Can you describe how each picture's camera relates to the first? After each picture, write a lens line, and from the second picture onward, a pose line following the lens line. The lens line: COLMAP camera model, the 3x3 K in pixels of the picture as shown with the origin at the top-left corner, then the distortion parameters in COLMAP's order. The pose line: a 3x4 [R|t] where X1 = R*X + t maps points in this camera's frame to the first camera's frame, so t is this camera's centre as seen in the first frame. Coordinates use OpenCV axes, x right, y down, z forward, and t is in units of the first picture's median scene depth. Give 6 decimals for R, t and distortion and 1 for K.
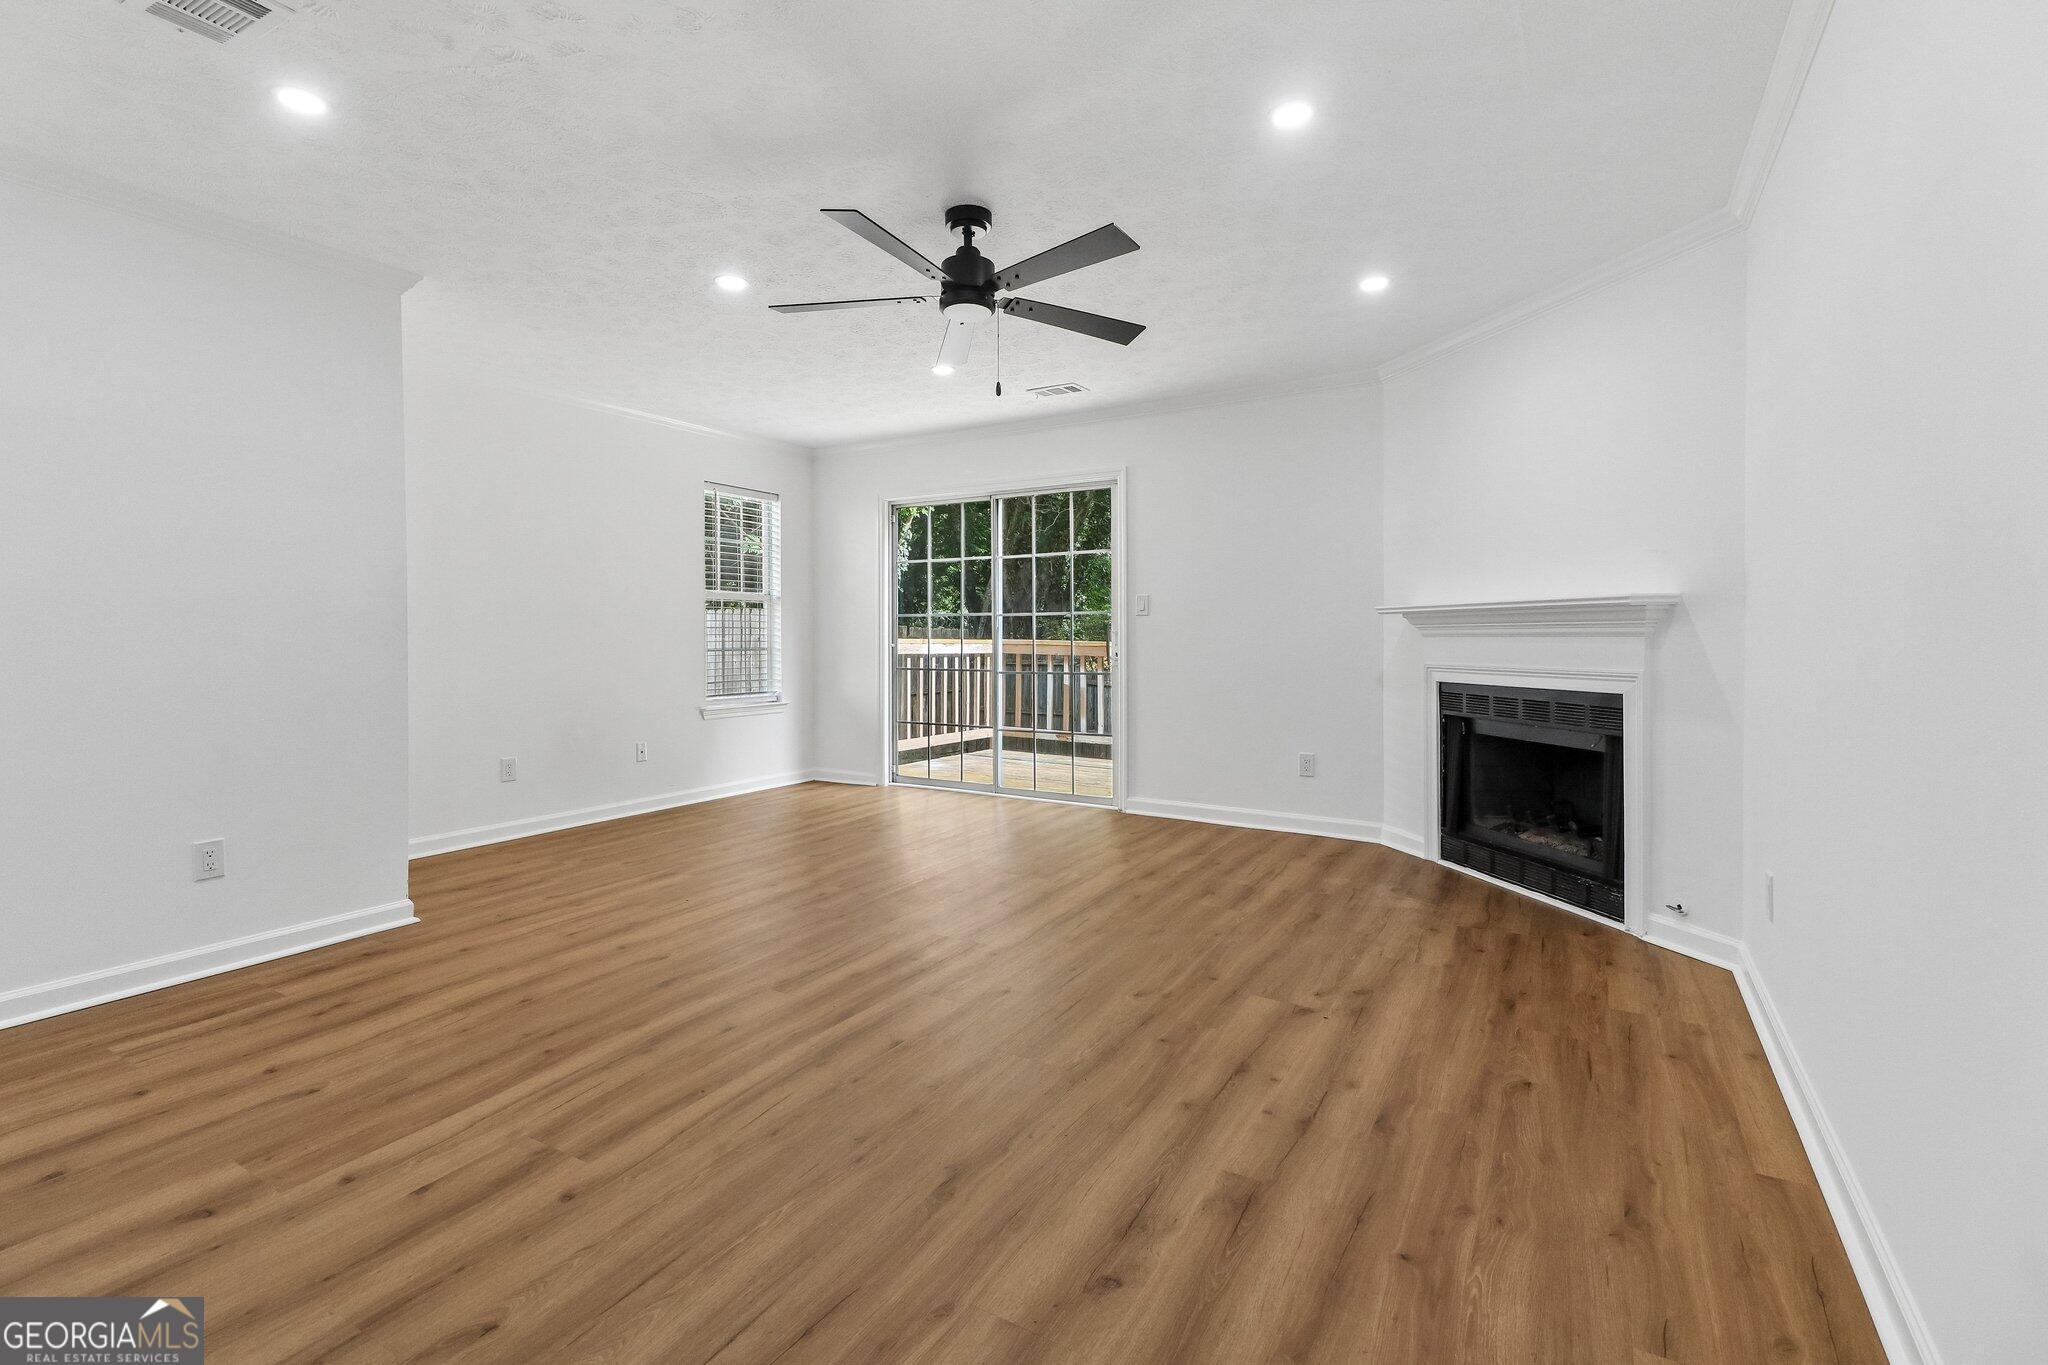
lens RADIAL K [[927.1, 0, 1011.2], [0, 927.1, 638.0], [0, 0, 1]] dist [0.051177, -0.025084]
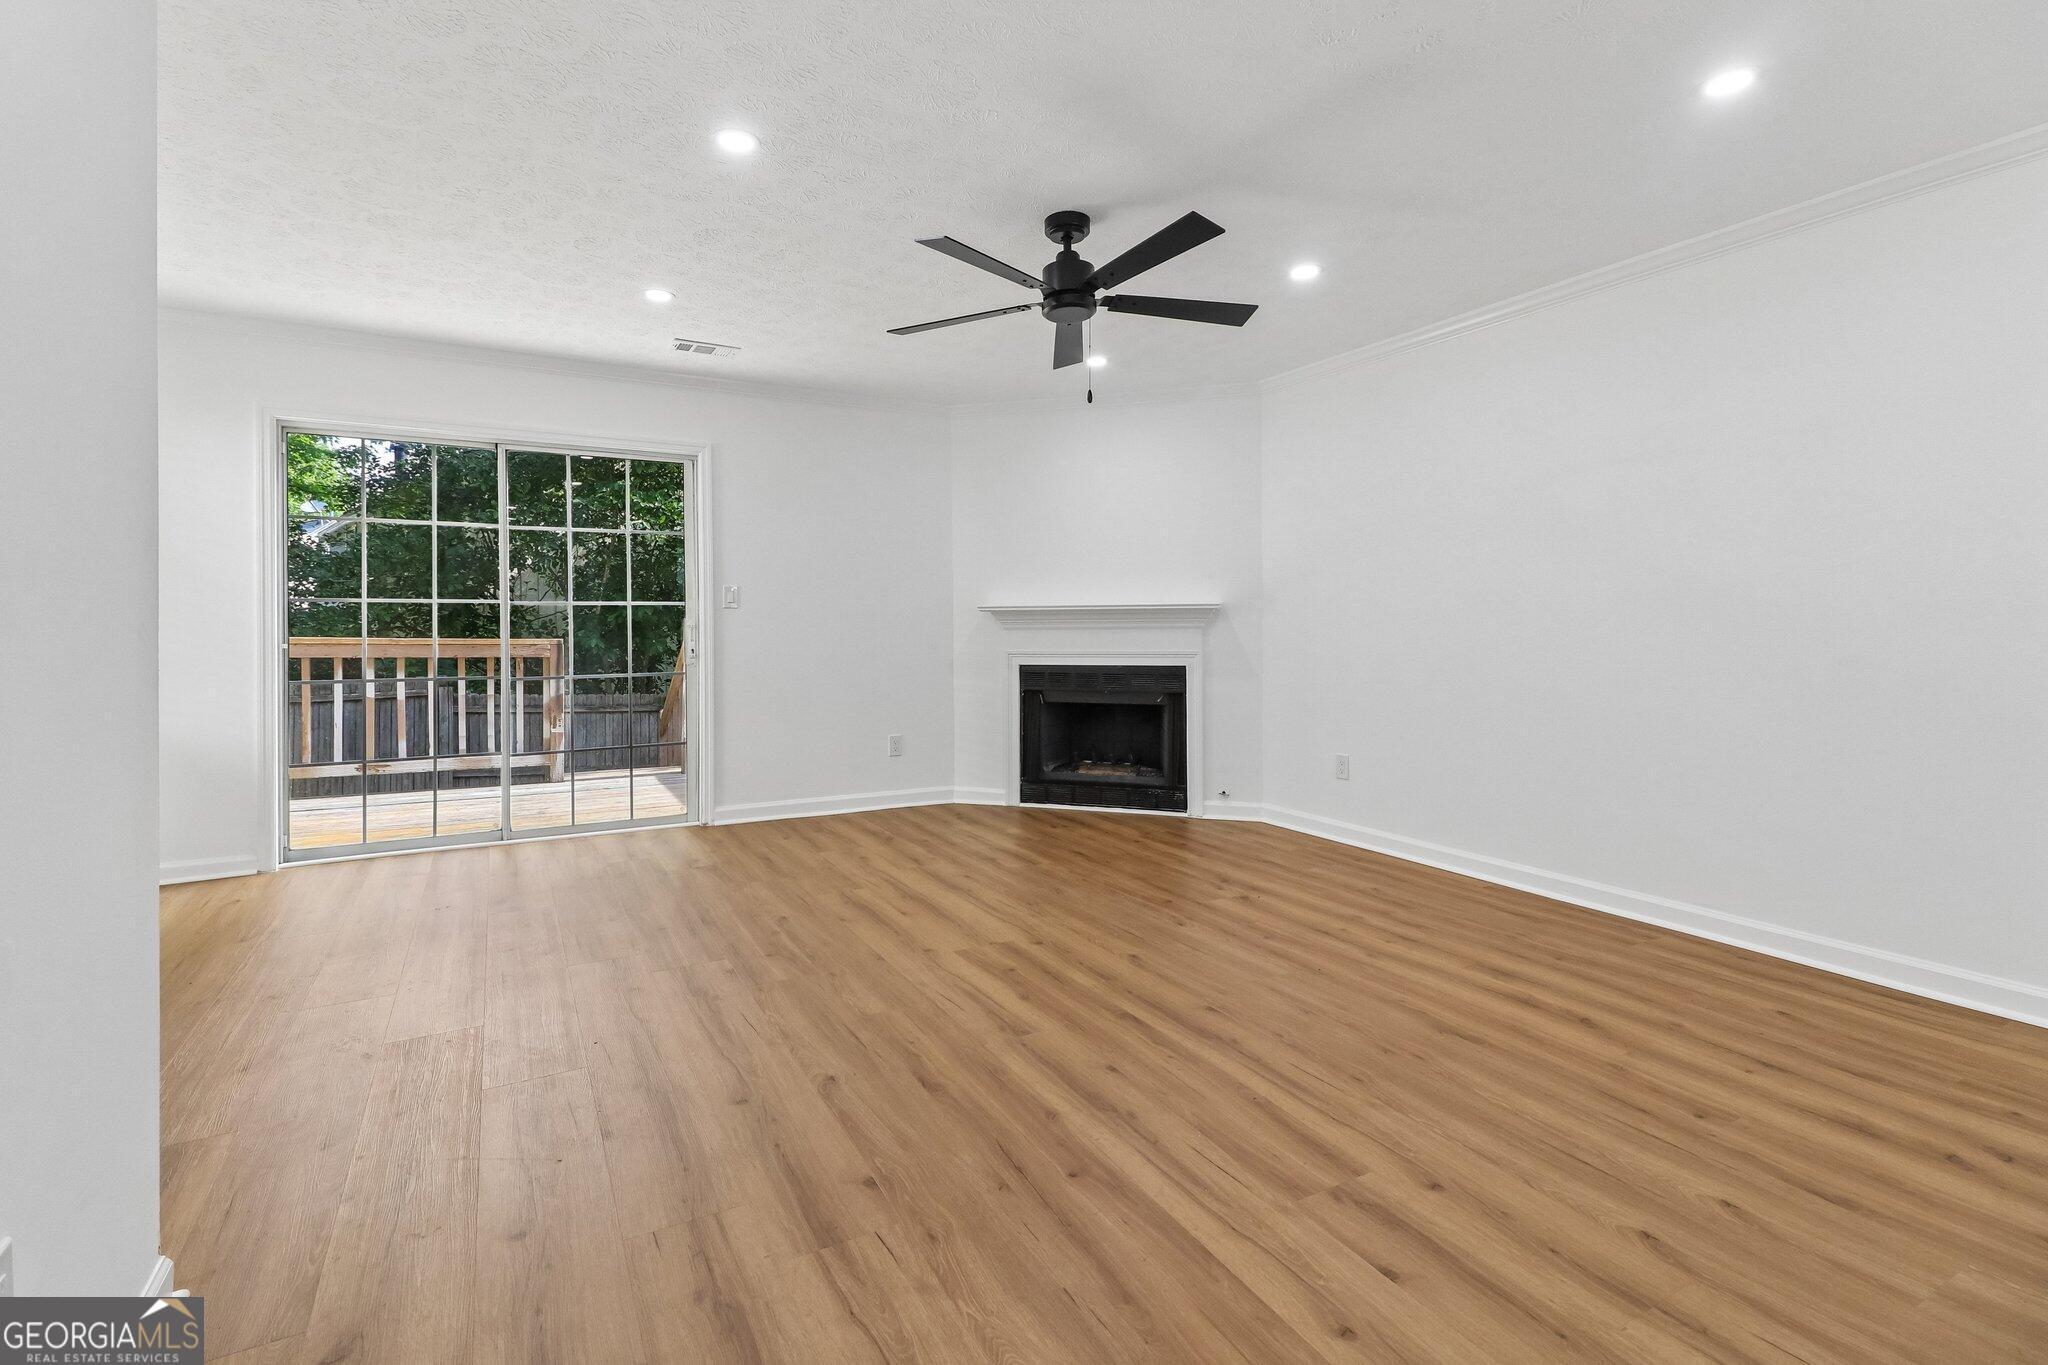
lens RADIAL K [[938.1, 0, 999.5], [0, 938.1, 620.9], [0, 0, 1]] dist [0.026431, -0.000253]
pose [[0.509678, 0.004404, 0.860354, -0.857734], [0.005272, 0.999952, -0.008241, -0.003499], [-0.860349, 0.008736, 0.509630, 0.475661]]
